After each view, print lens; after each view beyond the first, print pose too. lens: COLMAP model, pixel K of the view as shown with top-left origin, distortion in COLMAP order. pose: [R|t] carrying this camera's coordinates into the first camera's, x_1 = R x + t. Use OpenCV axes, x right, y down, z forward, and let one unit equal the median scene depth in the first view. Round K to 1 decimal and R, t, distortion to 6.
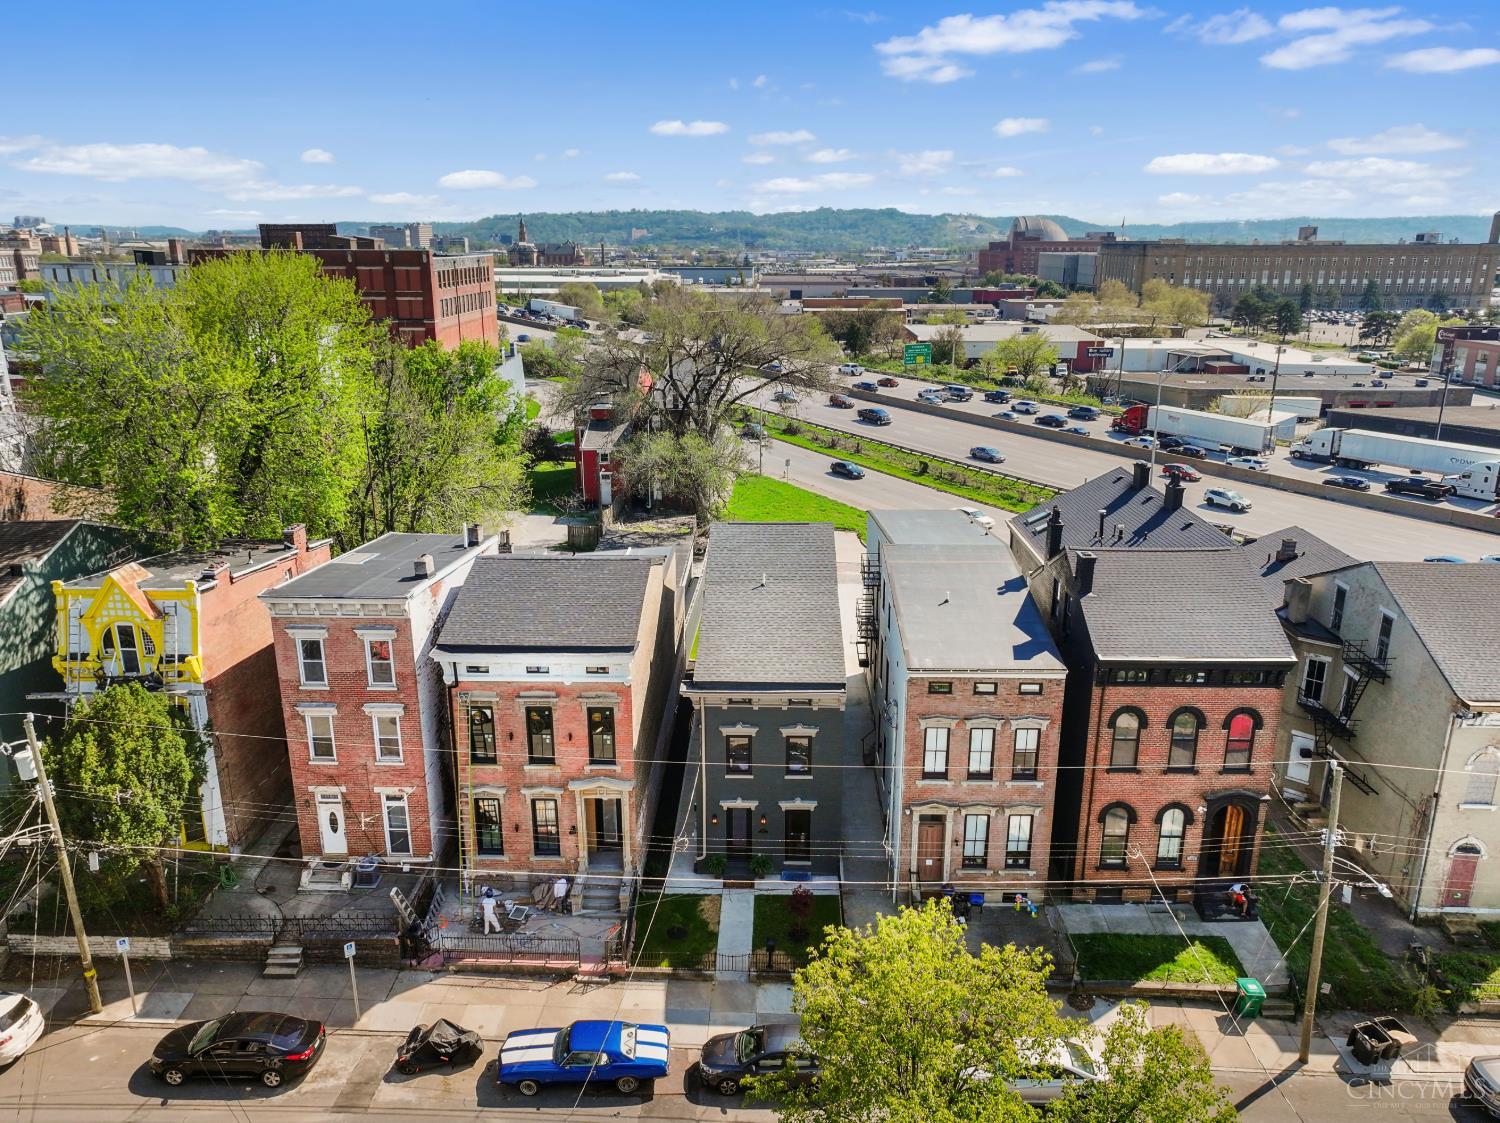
lens RADIAL K [[1054.8, 0, 757.7], [0, 1054.8, 557.2], [0, 0, 1]] dist [0.007386, 0.003609]
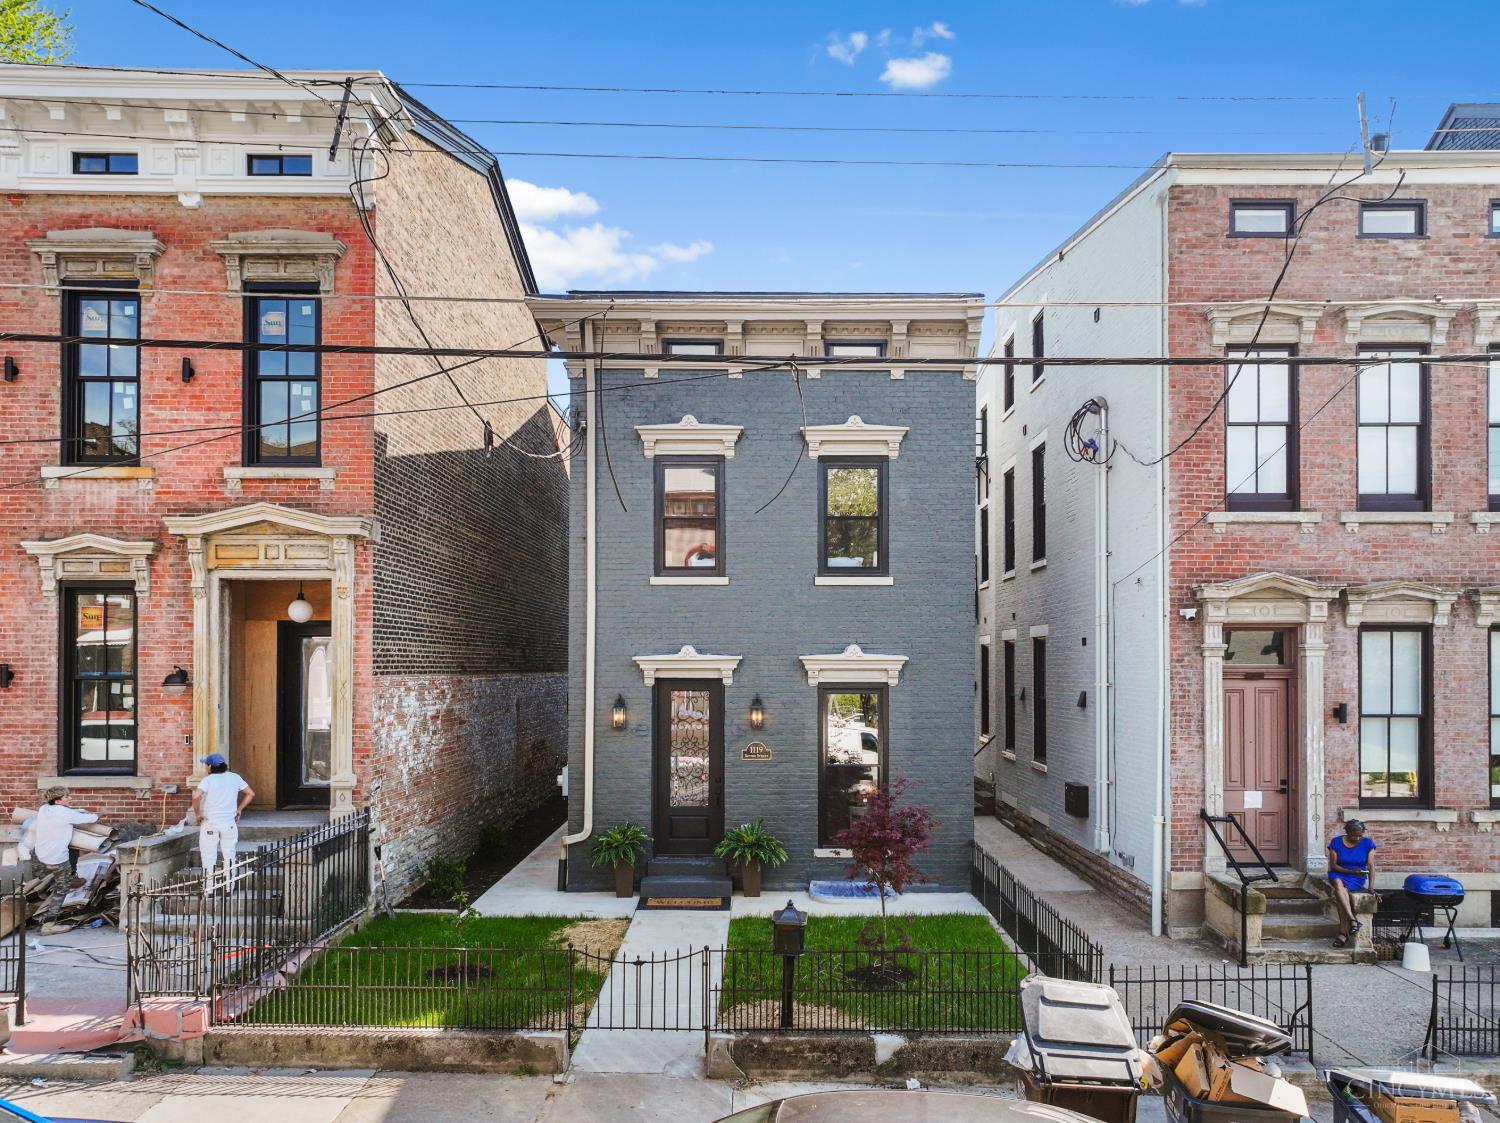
lens RADIAL K [[1080.1, 0, 757.0], [0, 1080.1, 663.0], [0, 0, 1]] dist [0.010727, -0.001670]
pose [[0.999853, 0.000247, 0.017132, -0.000636], [0.004853, 0.954875, -0.296969, 0.356492], [-0.016432, 0.297009, 0.954733, 0.677586]]
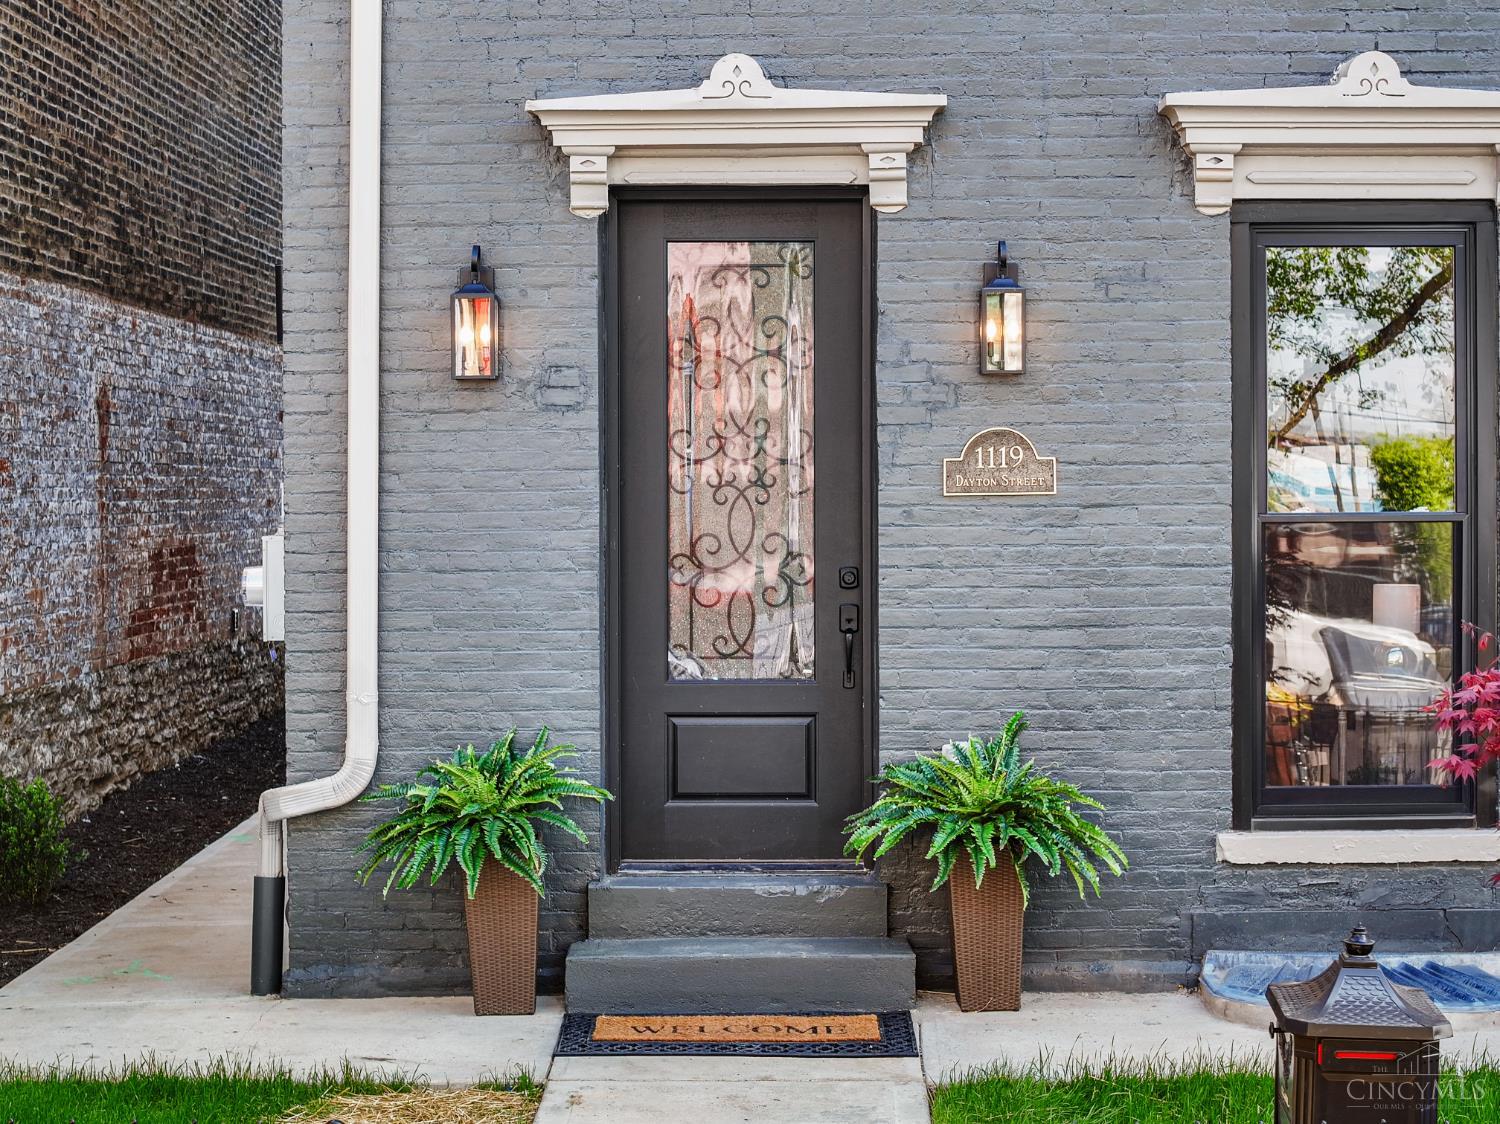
lens RADIAL K [[3012.9, 0, 750.0], [0, 3012.9, 562.0], [0, 0, 1]] dist [-0.082818, -0.076648]
pose [[0.999960, -0.006282, 0.006364, -0.019264], [0.007766, 0.962843, -0.269949, 0.356938], [-0.004432, 0.269988, 0.962854, 0.785405]]
